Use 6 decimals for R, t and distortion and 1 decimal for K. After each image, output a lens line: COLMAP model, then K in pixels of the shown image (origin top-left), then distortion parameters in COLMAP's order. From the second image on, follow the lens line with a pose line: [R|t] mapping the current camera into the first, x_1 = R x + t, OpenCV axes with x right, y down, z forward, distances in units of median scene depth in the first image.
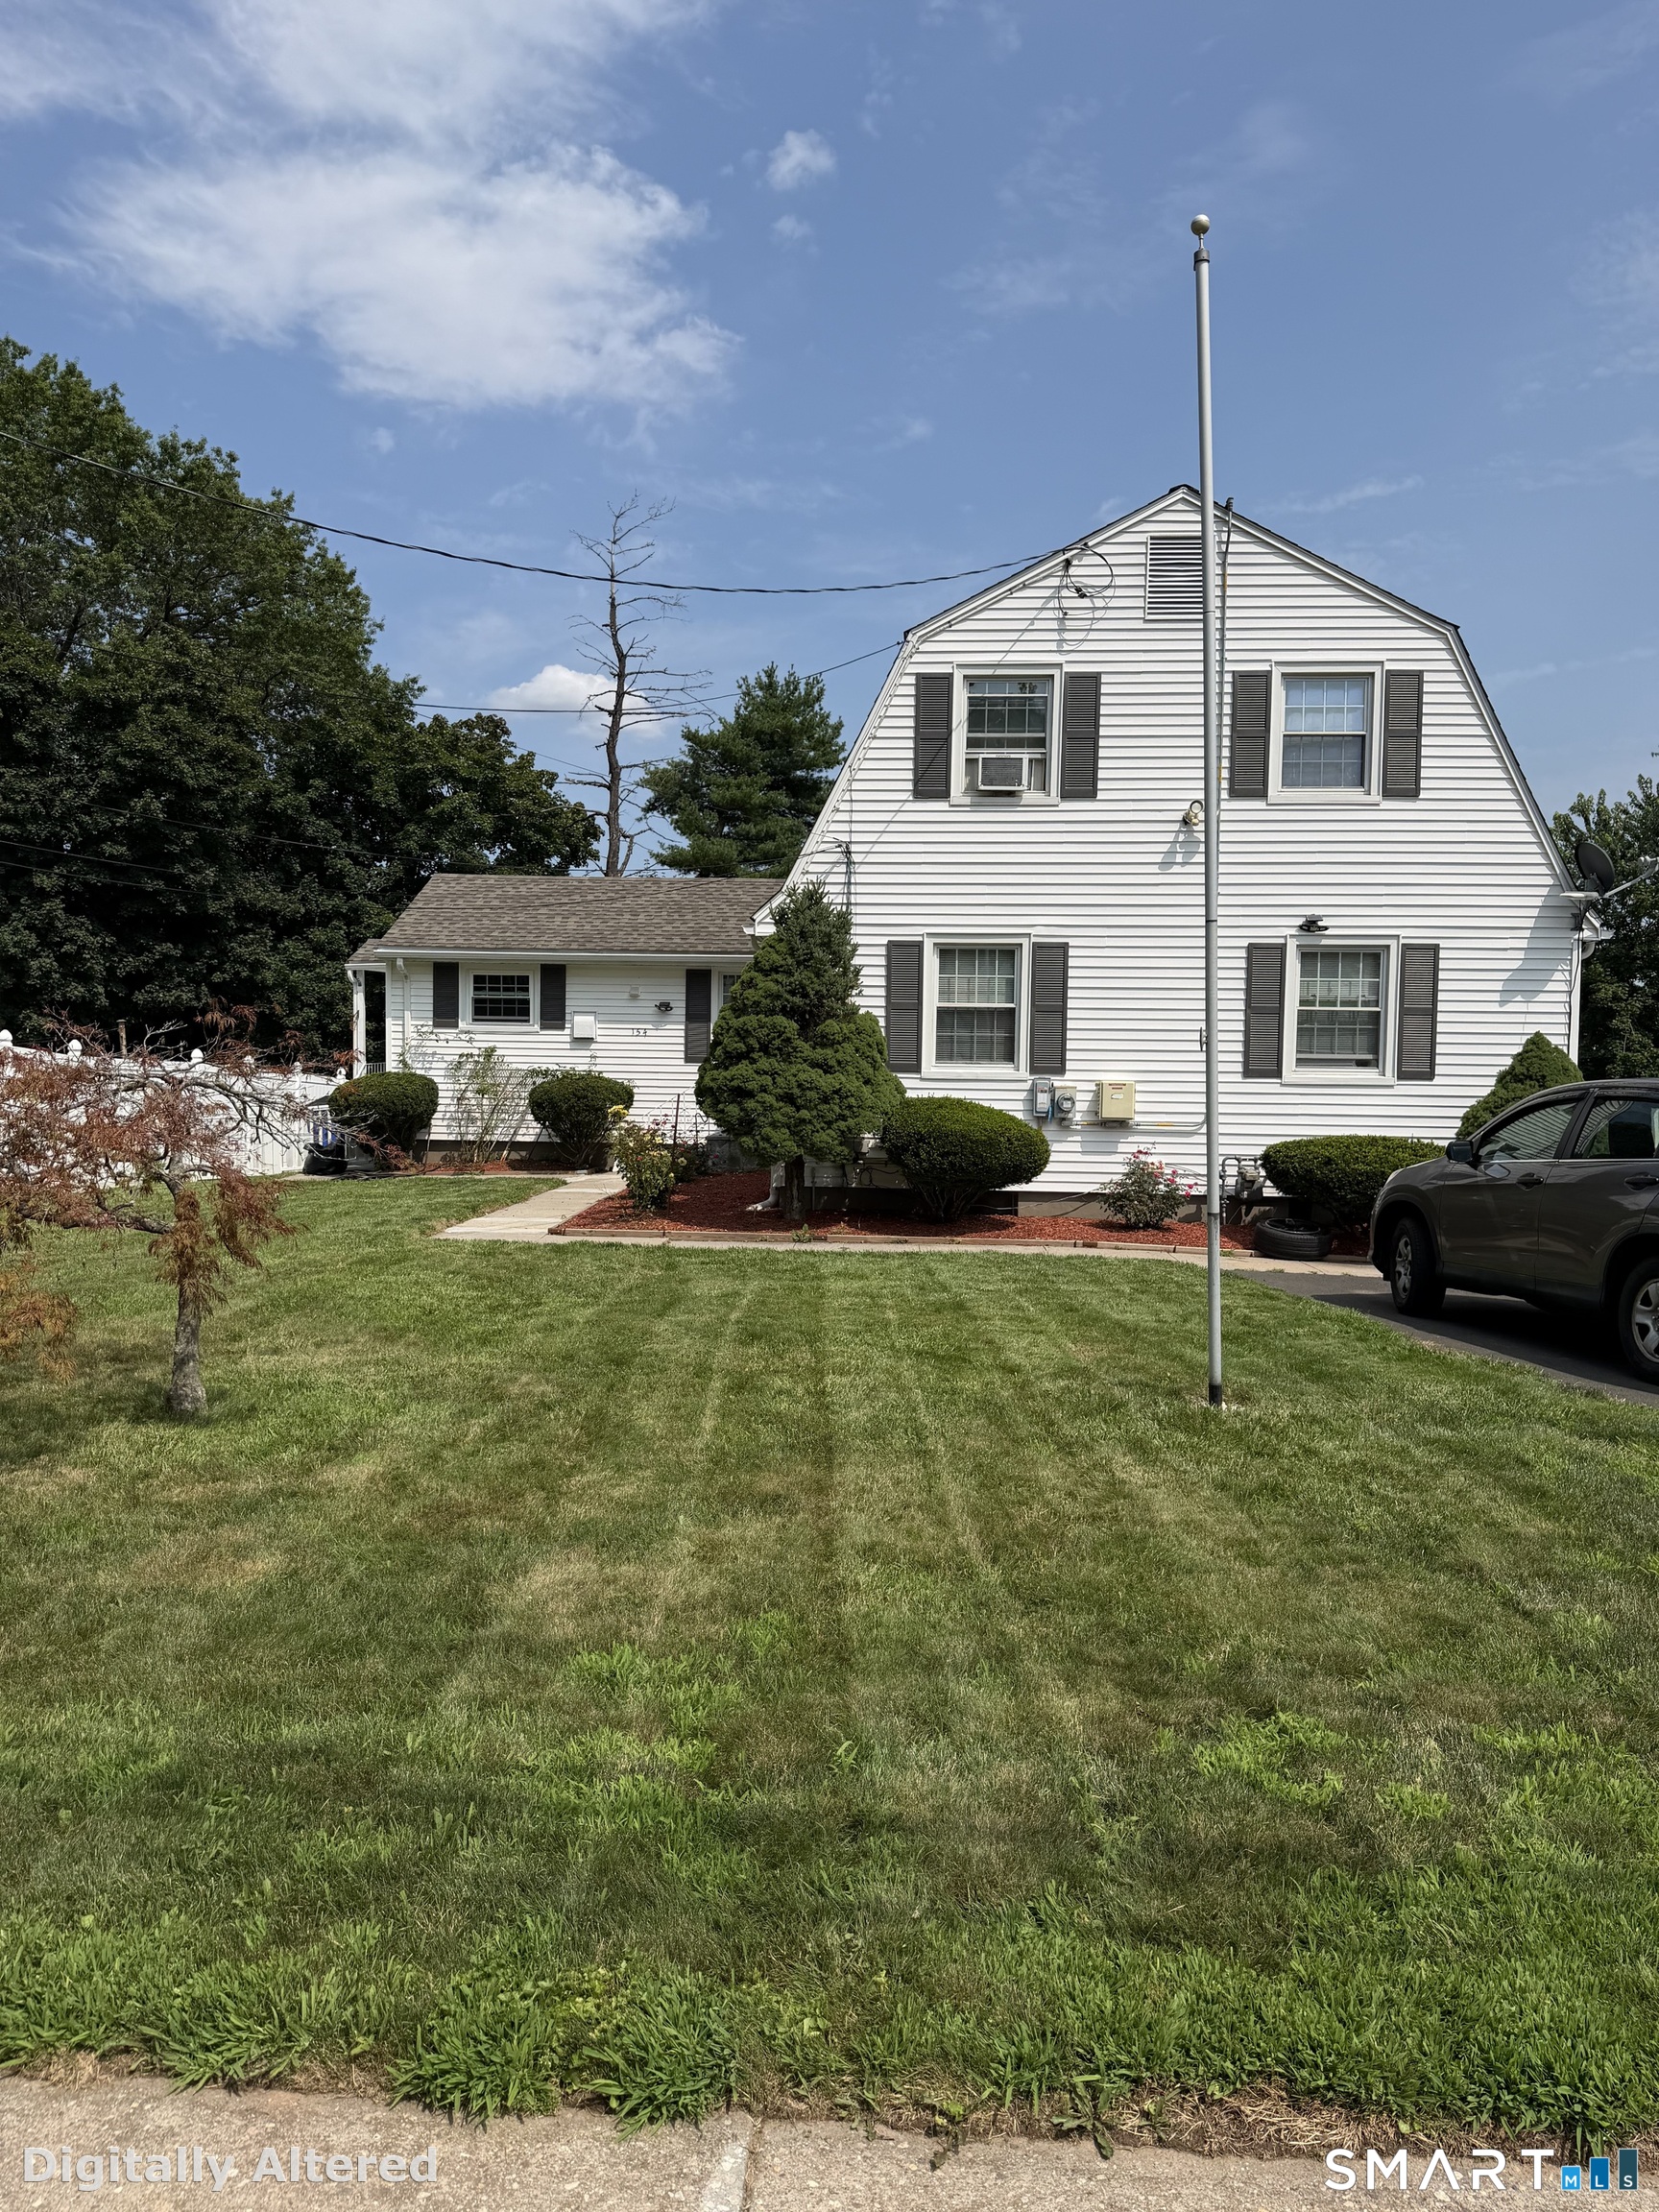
lens RADIAL K [[1545.5, 0, 816.6], [0, 1545.5, 1105.6], [0, 0, 1]] dist [0.069981, -0.081625]
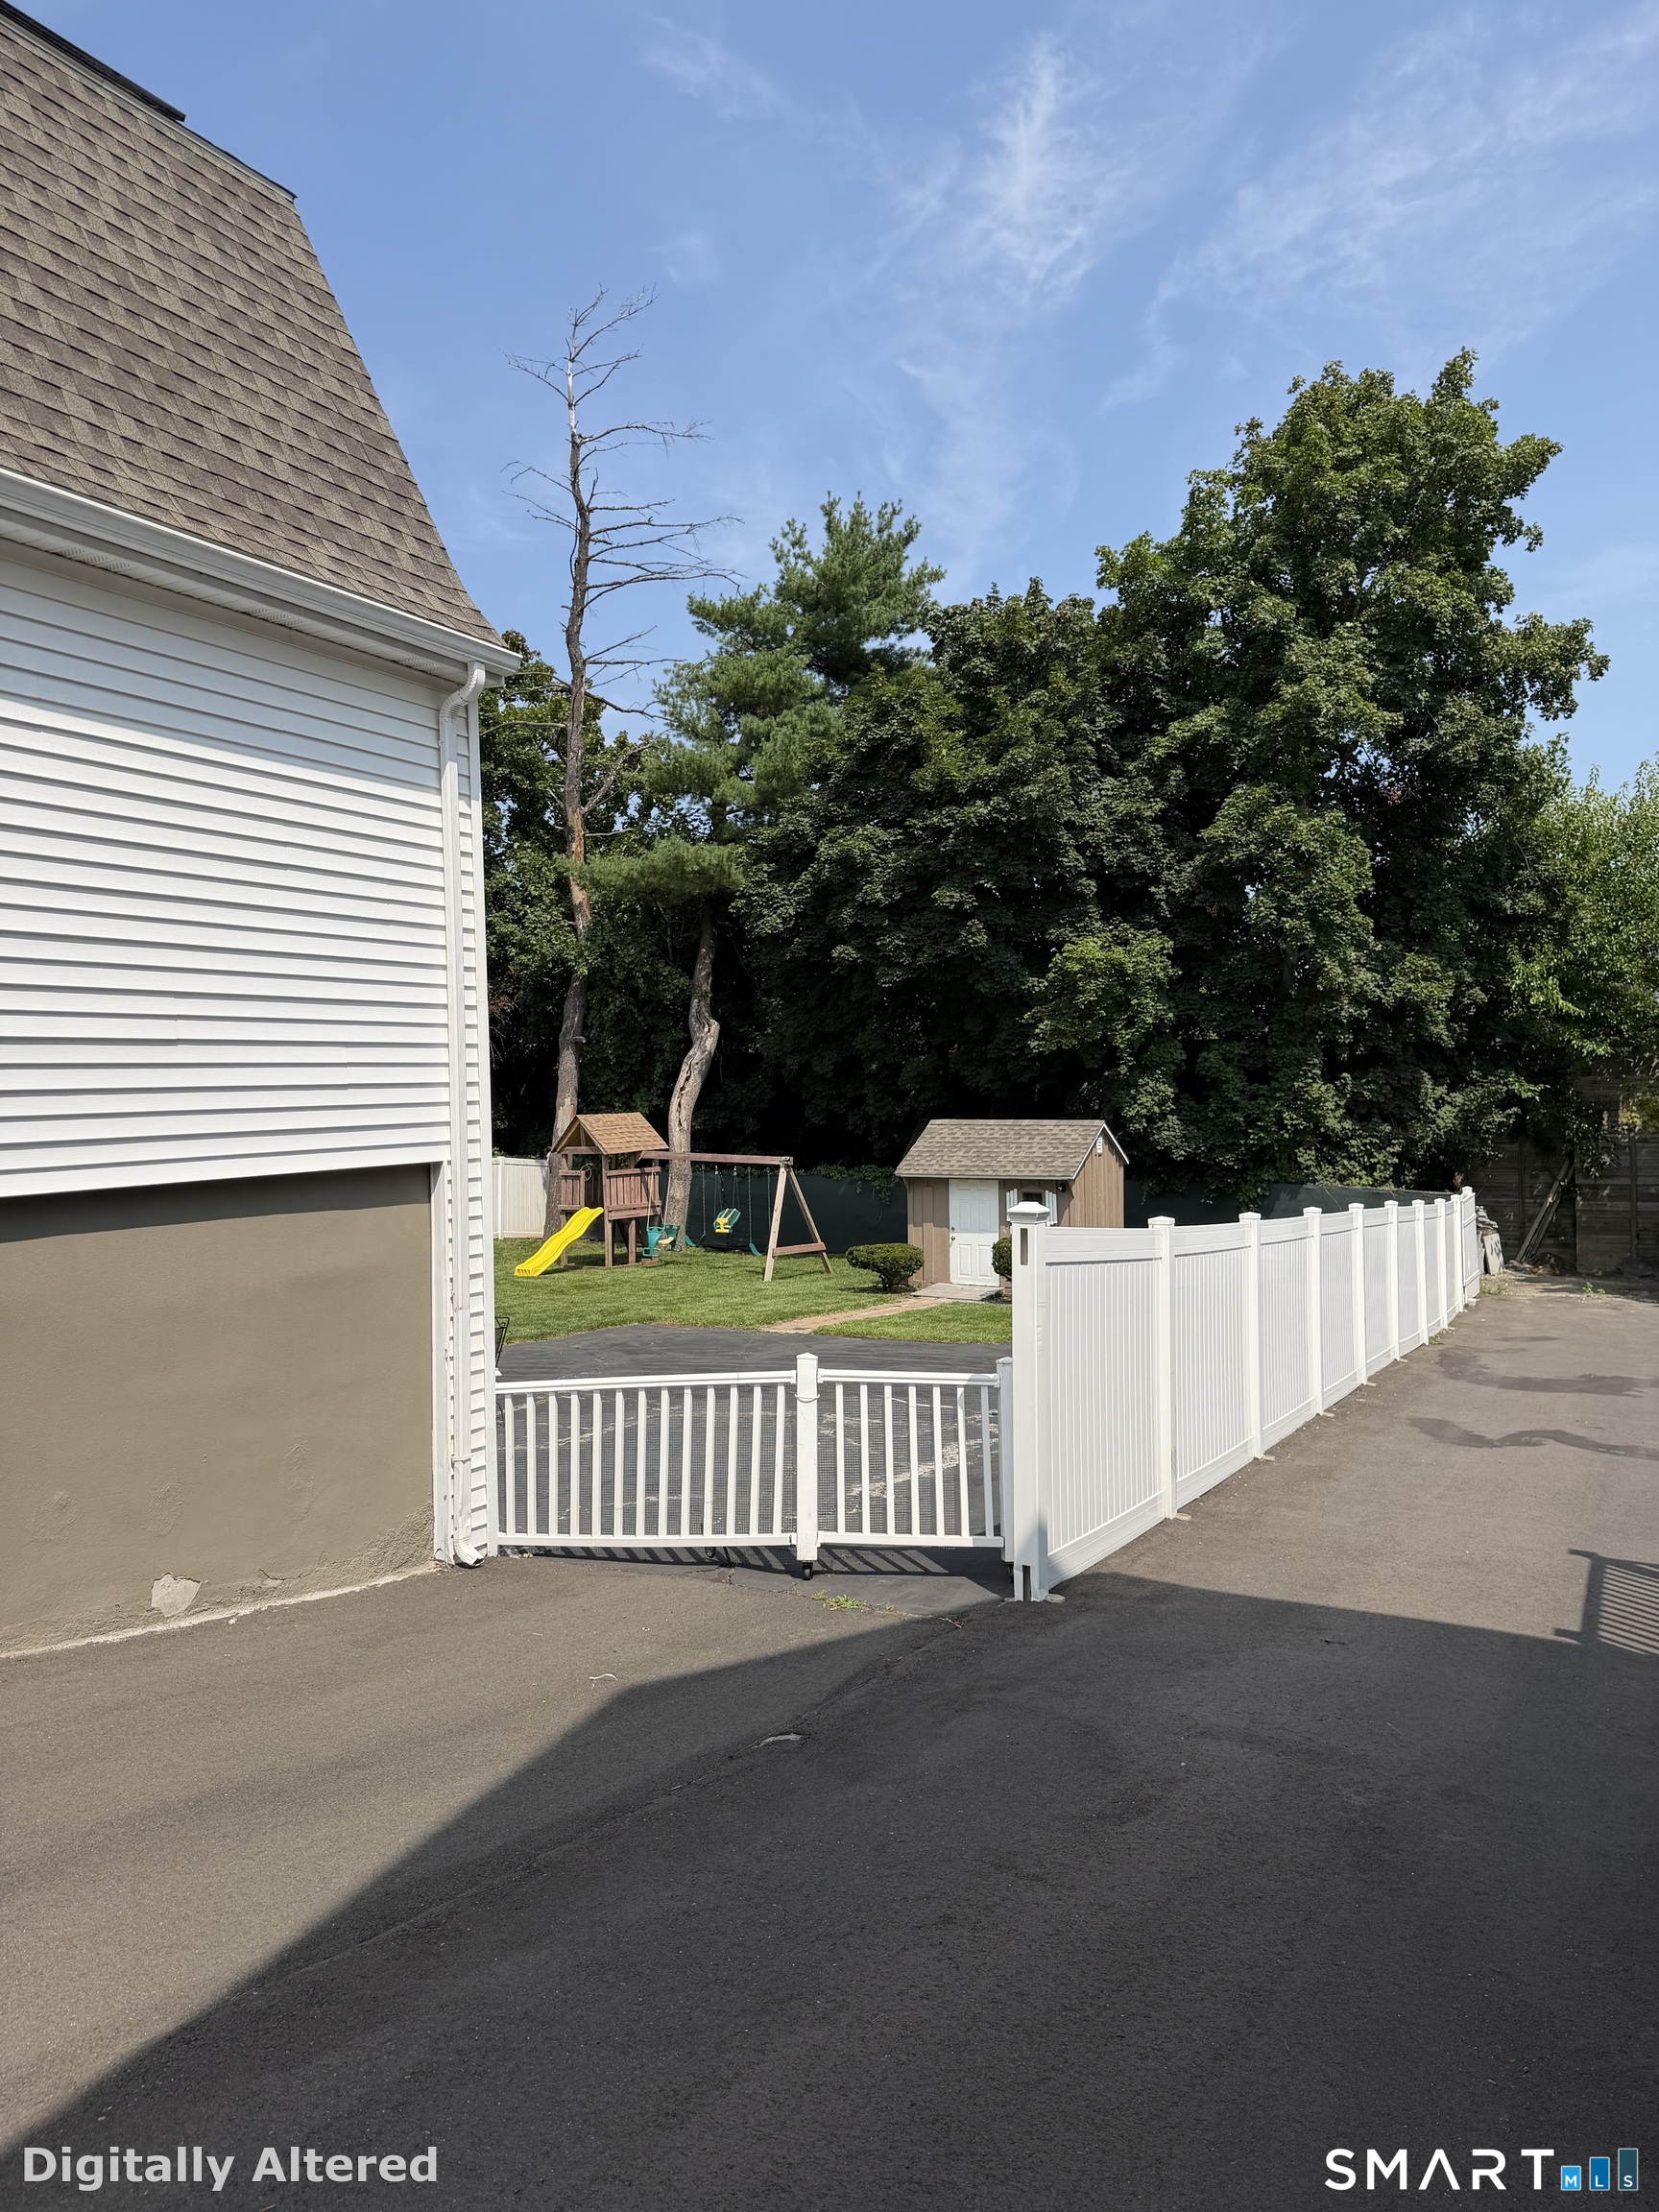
lens RADIAL K [[1545.5, 0, 783.2], [0, 1545.5, 1095.6], [0, 0, 1]] dist [0.069981, -0.081625]
pose [[0.905498, -0.029566, -0.423319, 0.308515], [0.016630, 0.999276, -0.034221, 0.013821], [0.424025, 0.023947, 0.905334, 0.452470]]
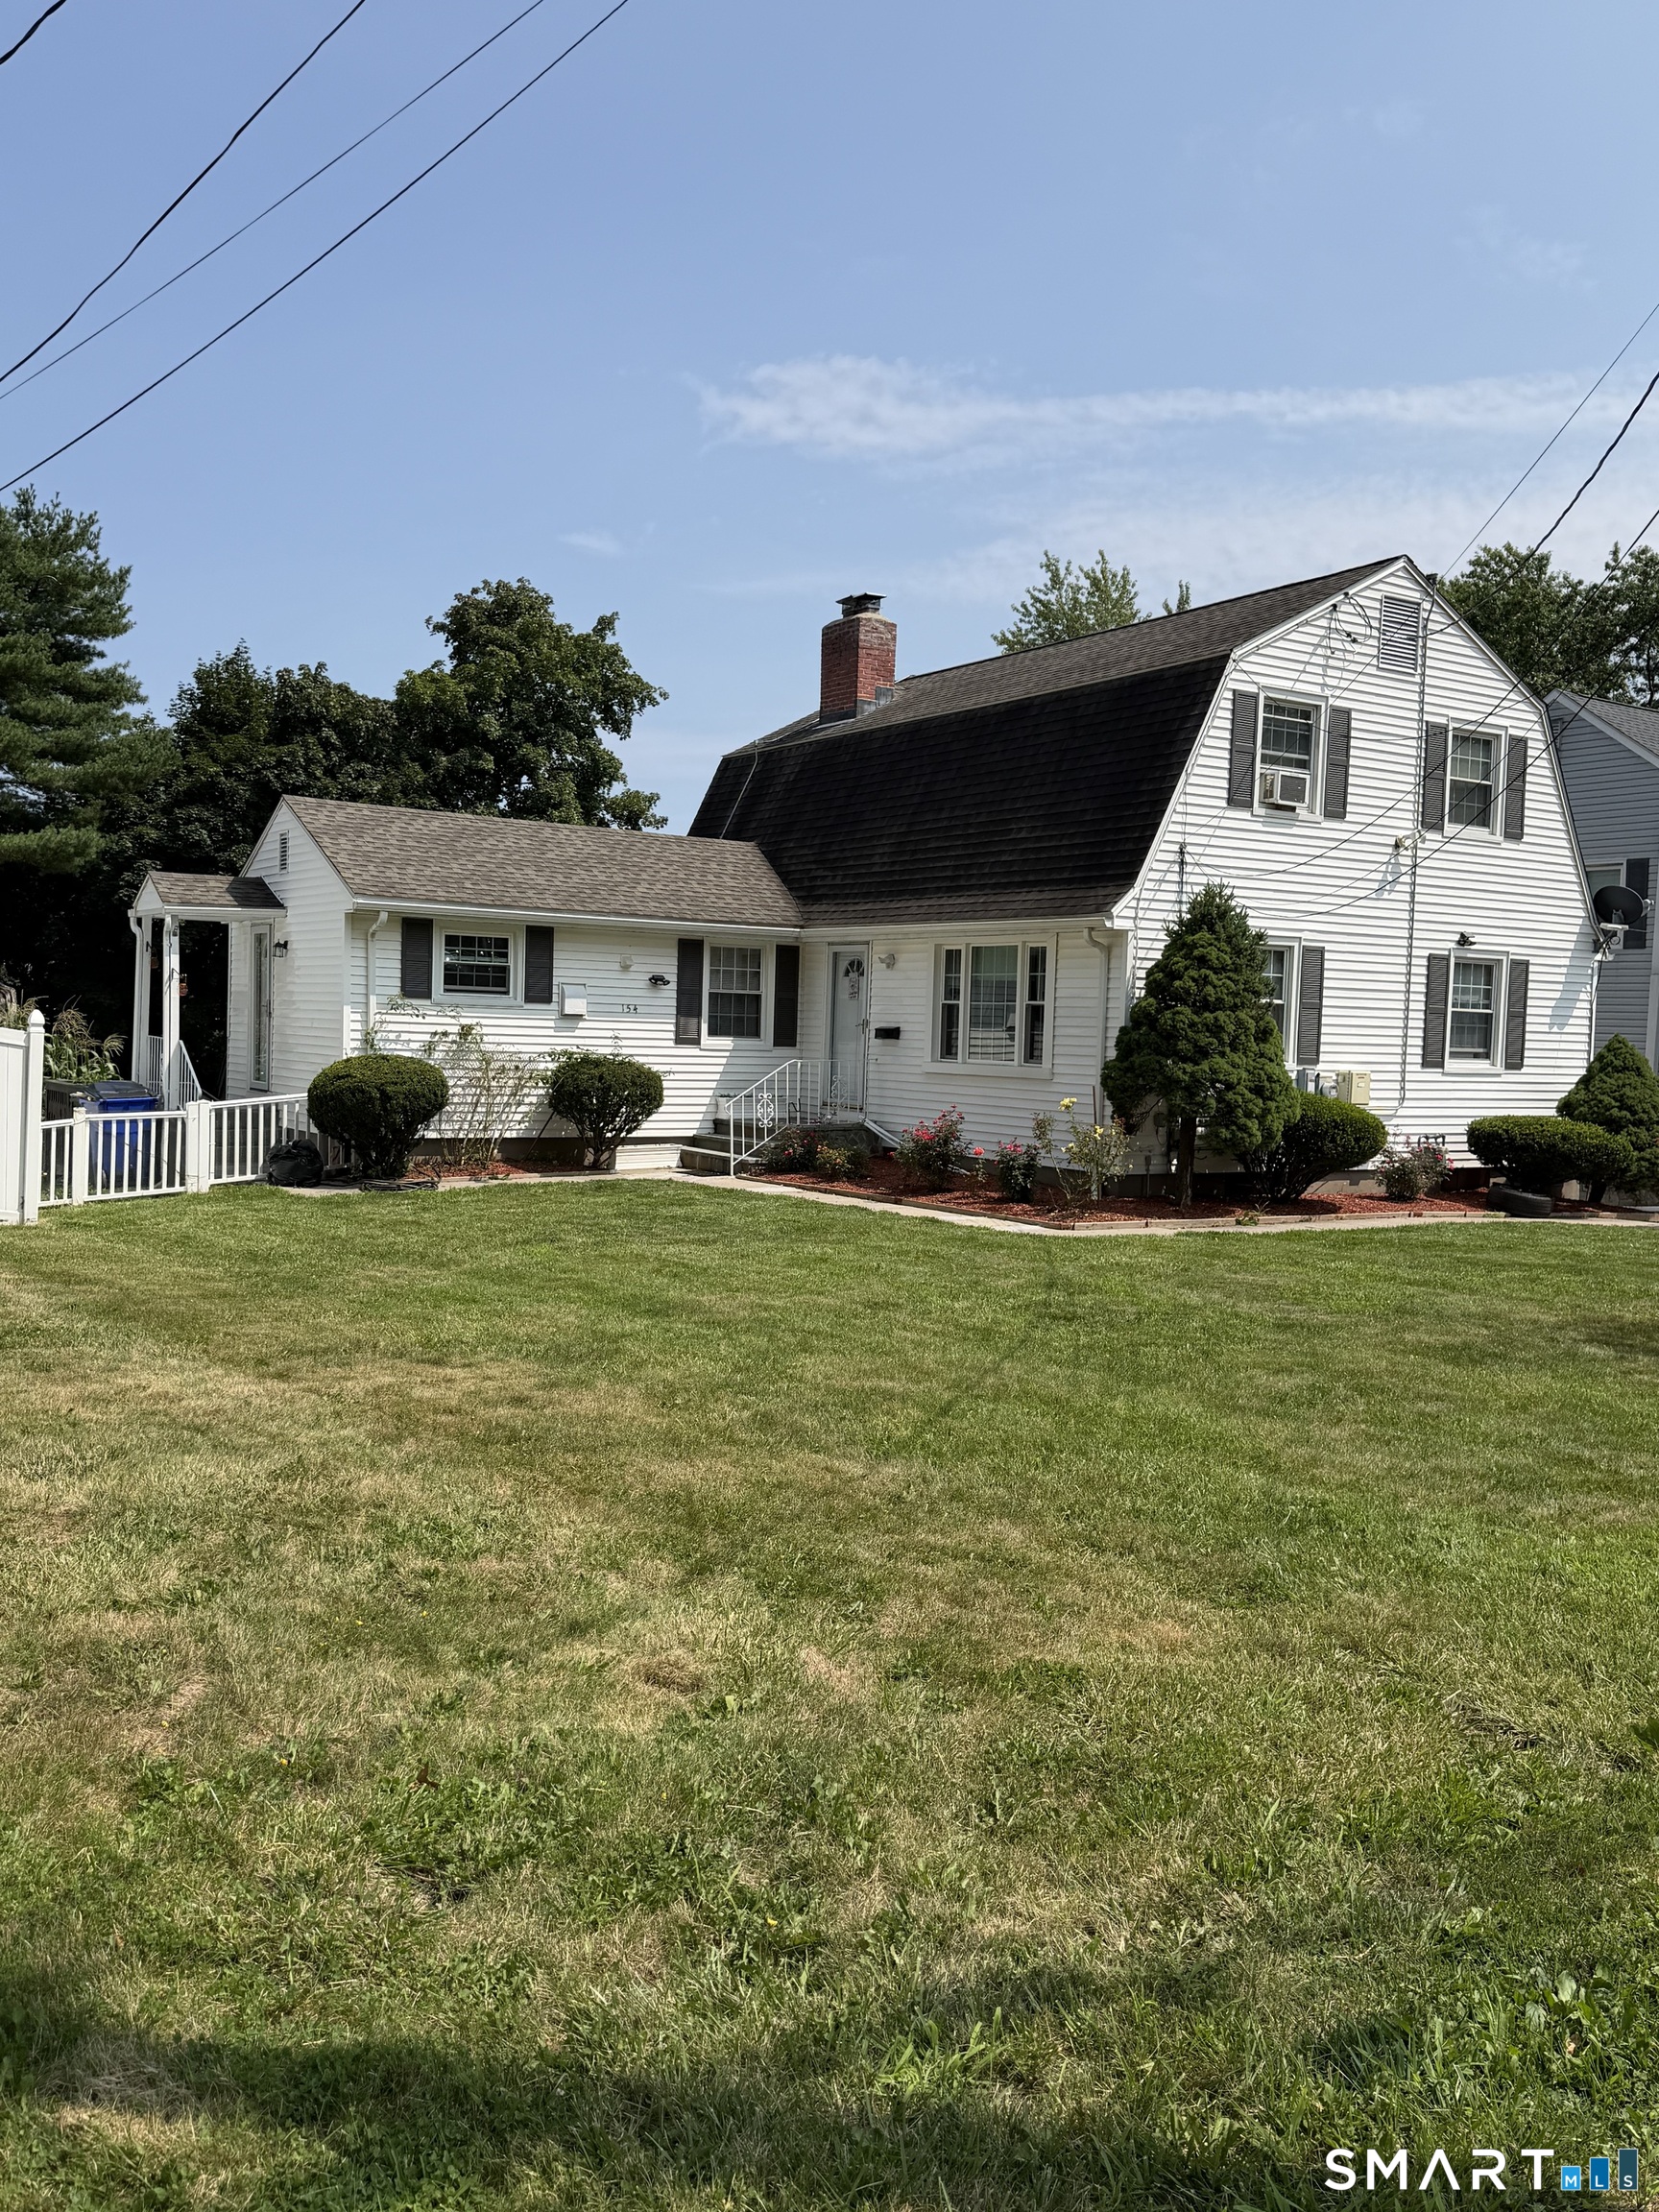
lens RADIAL K [[1901.2, 0, 836.8], [0, 1901.2, 1116.0], [0, 0, 1]] dist [0.066442, -0.028577]
pose [[0.800739, -0.017211, 0.598766, -0.346044], [0.003726, 0.999711, 0.023753, -0.006468], [-0.599001, -0.016789, 0.800572, 0.039041]]
